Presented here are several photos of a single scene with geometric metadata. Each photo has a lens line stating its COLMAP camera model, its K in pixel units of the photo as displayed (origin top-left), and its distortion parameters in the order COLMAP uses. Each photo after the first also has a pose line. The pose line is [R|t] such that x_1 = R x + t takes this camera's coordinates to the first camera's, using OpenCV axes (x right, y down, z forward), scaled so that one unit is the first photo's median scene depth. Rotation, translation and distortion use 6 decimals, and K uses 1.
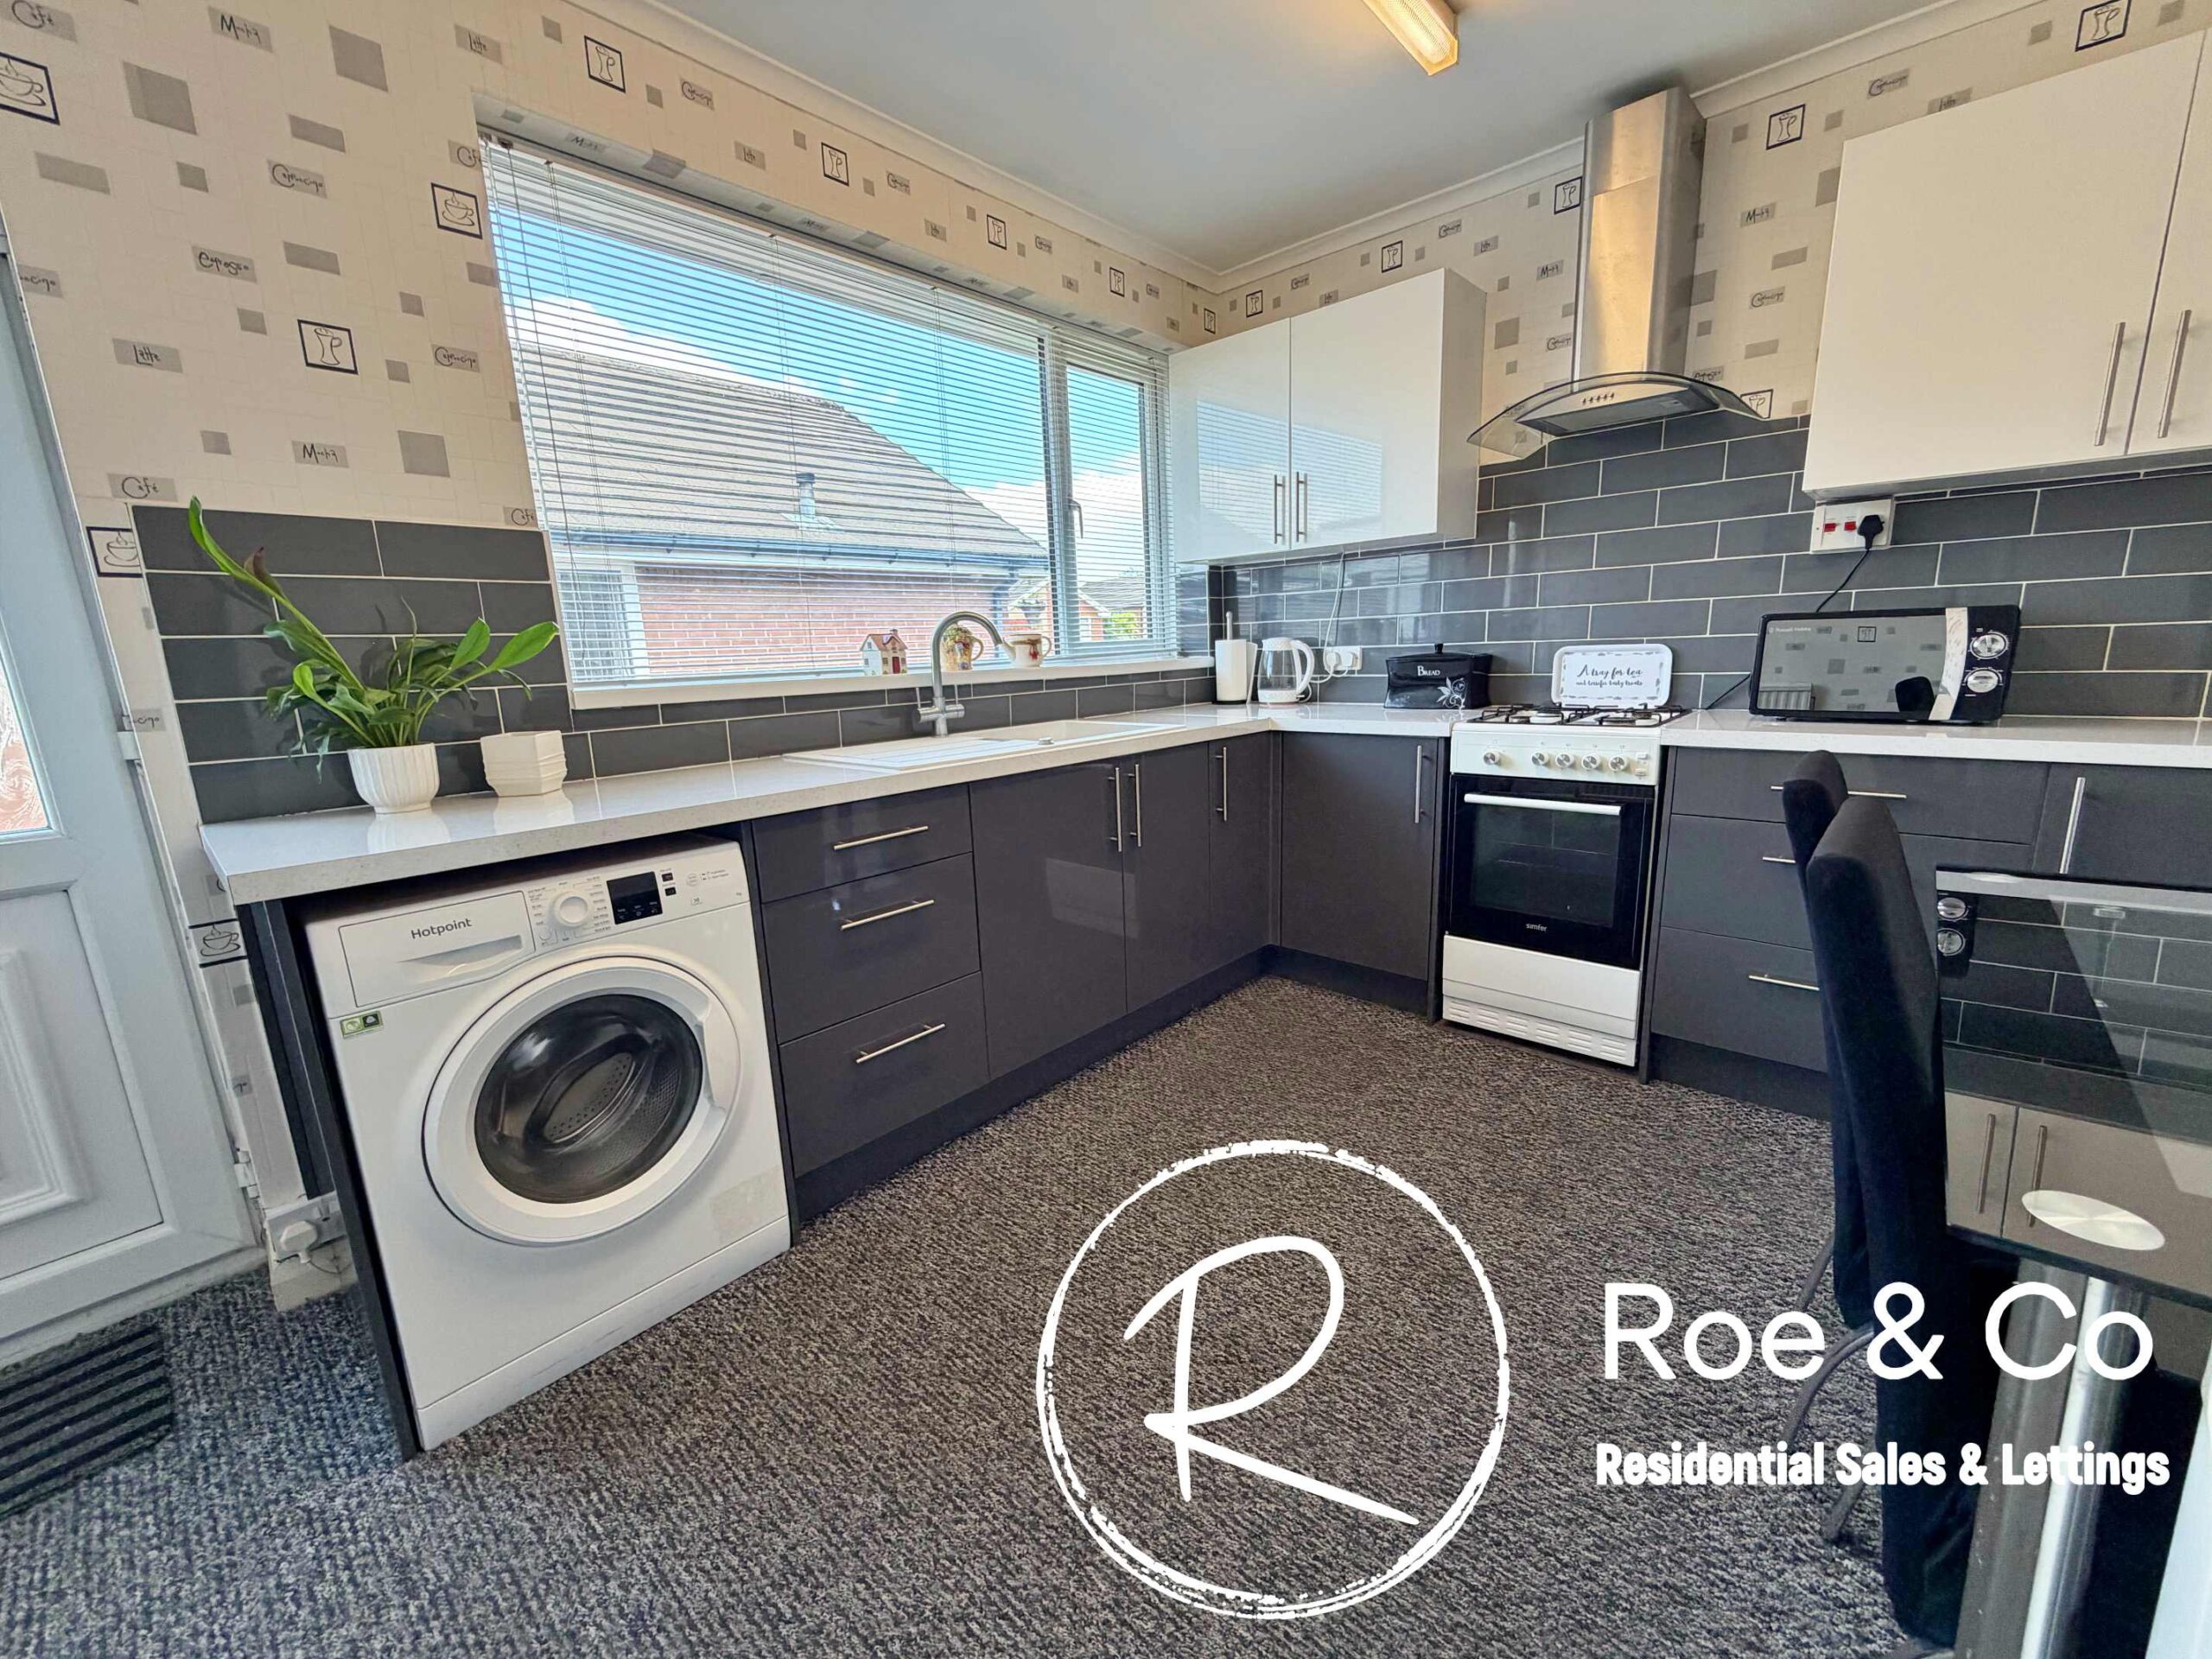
lens RADIAL K [[885.1, 0, 1099.2], [0, 885.1, 818.8], [0, 0, 1]] dist [-0.000362, -0.000130]
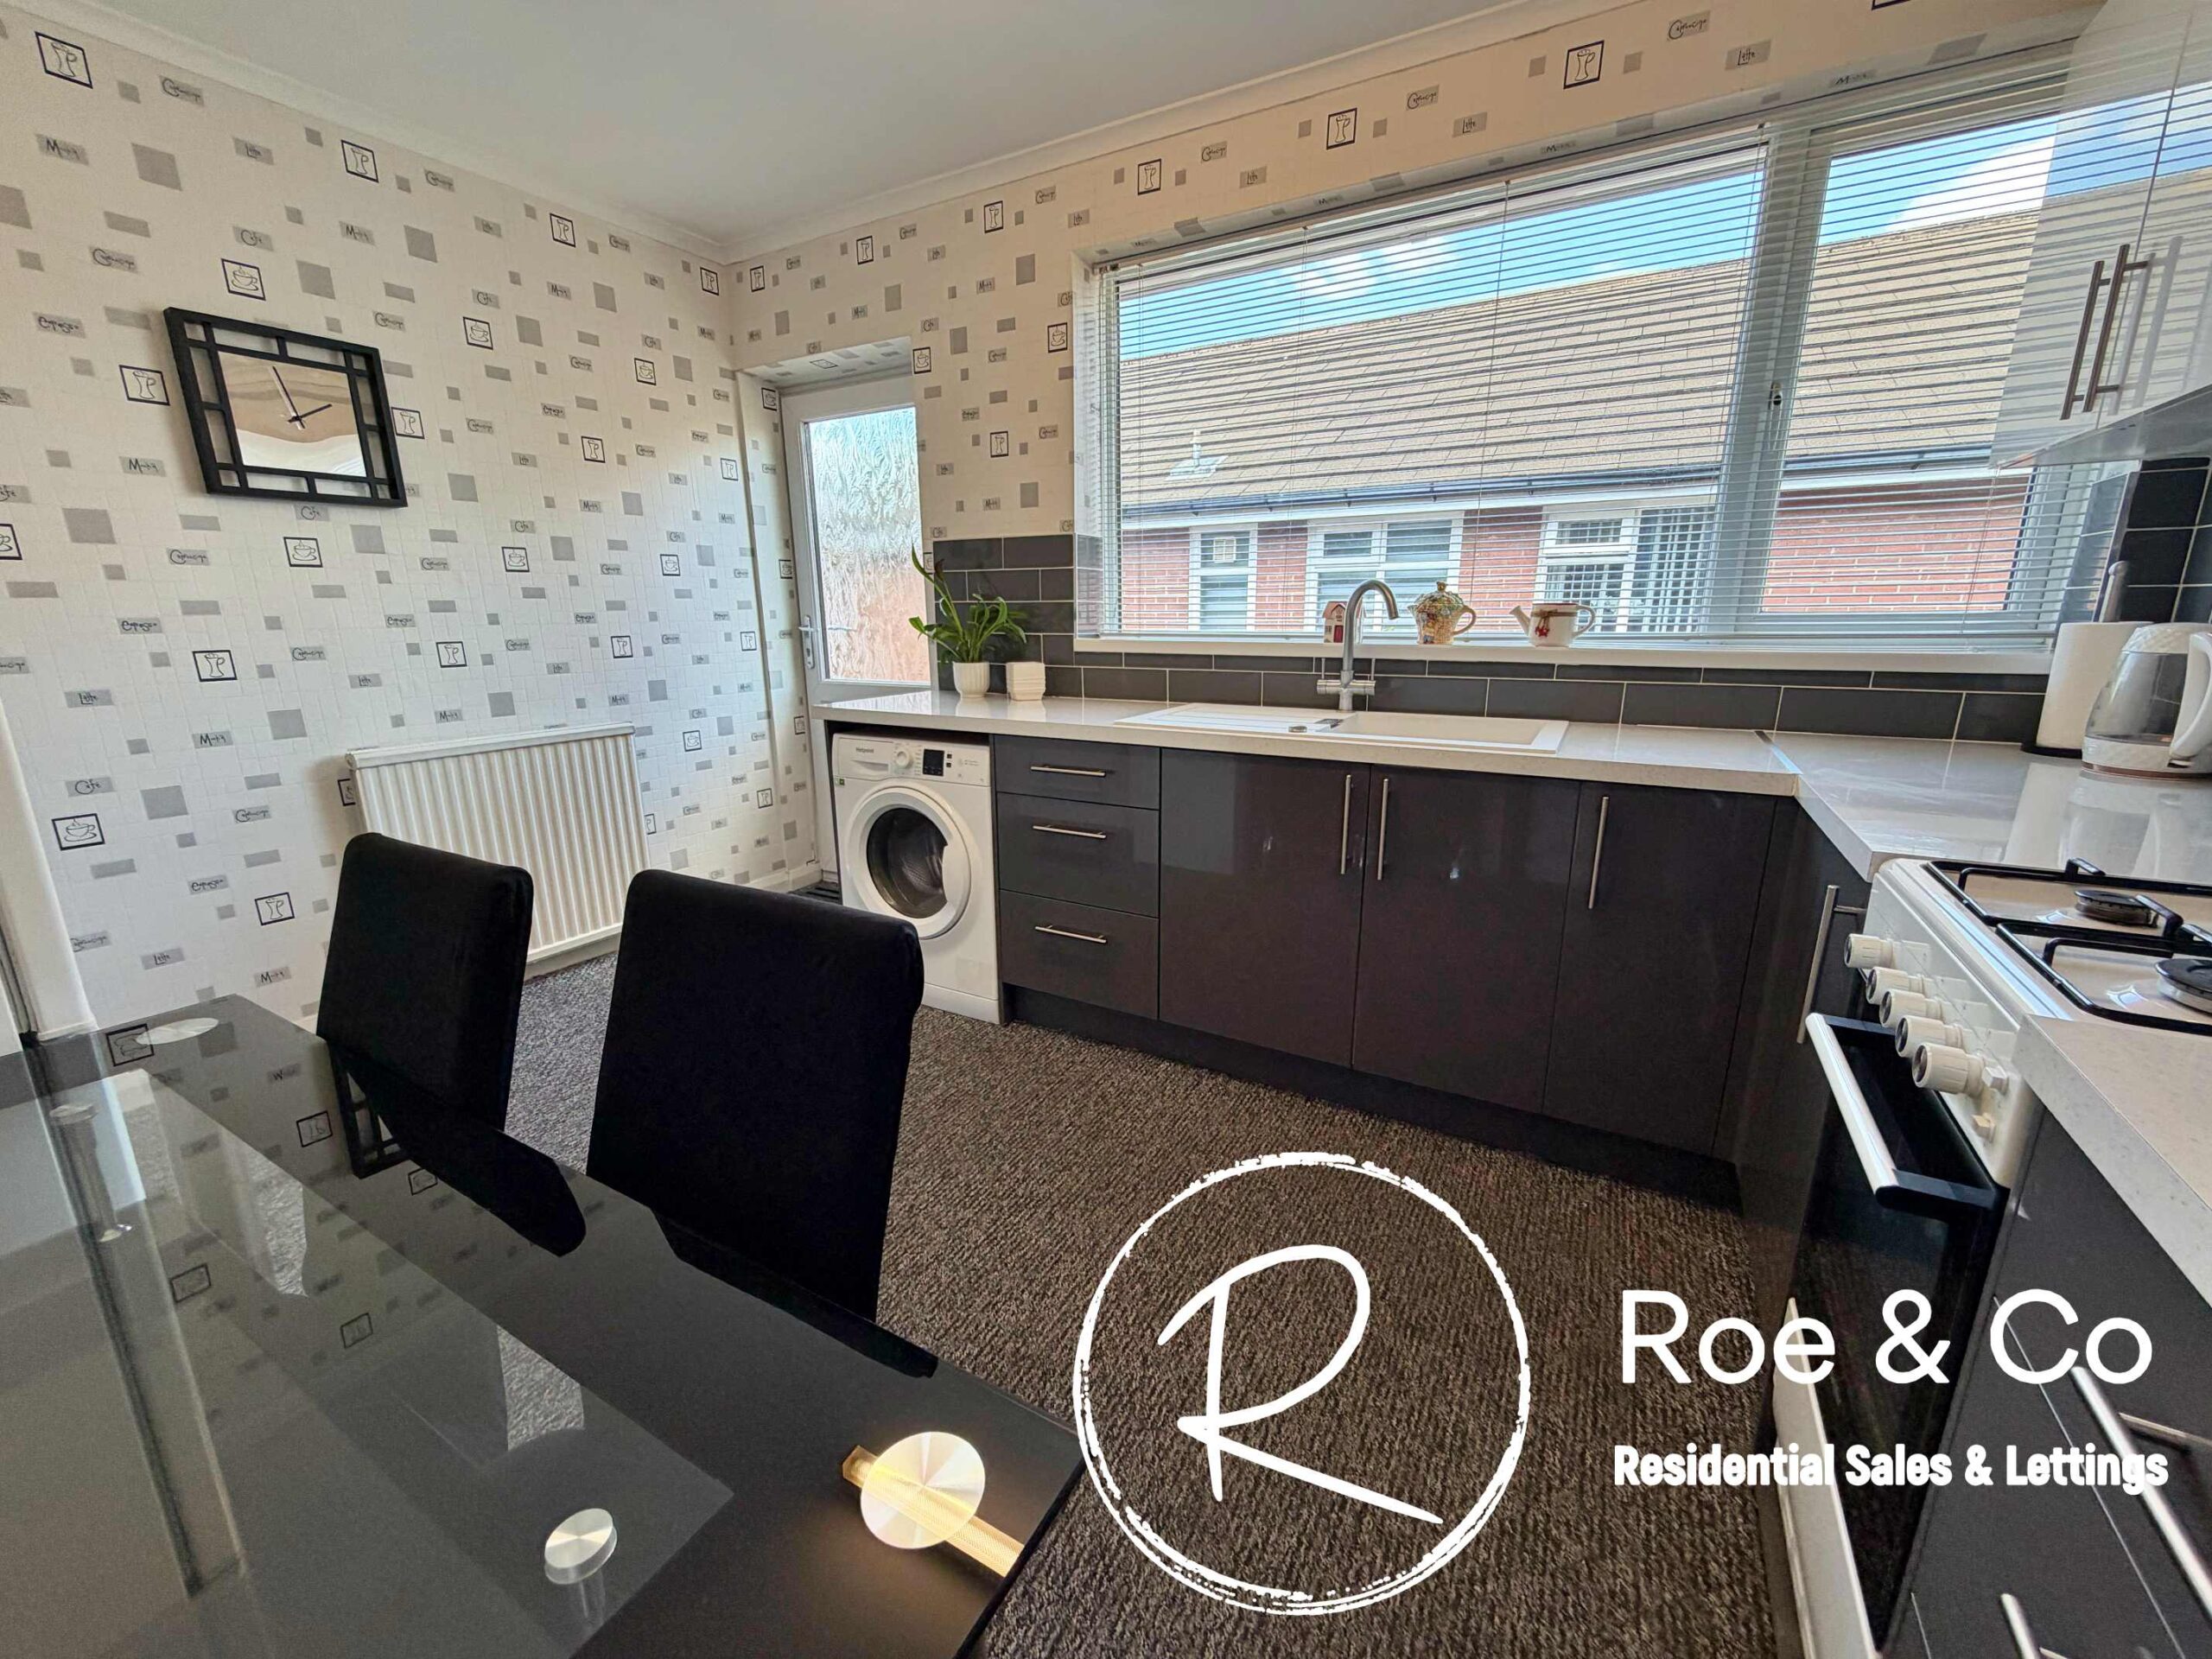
lens RADIAL K [[878.8, 0, 1109.1], [0, 878.8, 824.9], [0, 0, 1]] dist [-0.012571, -0.000167]
pose [[0.213547, 0.265200, -0.940248, 1.235064], [-0.187616, 0.955667, 0.226938, -0.256372], [0.958748, 0.127944, 0.253836, 0.948839]]
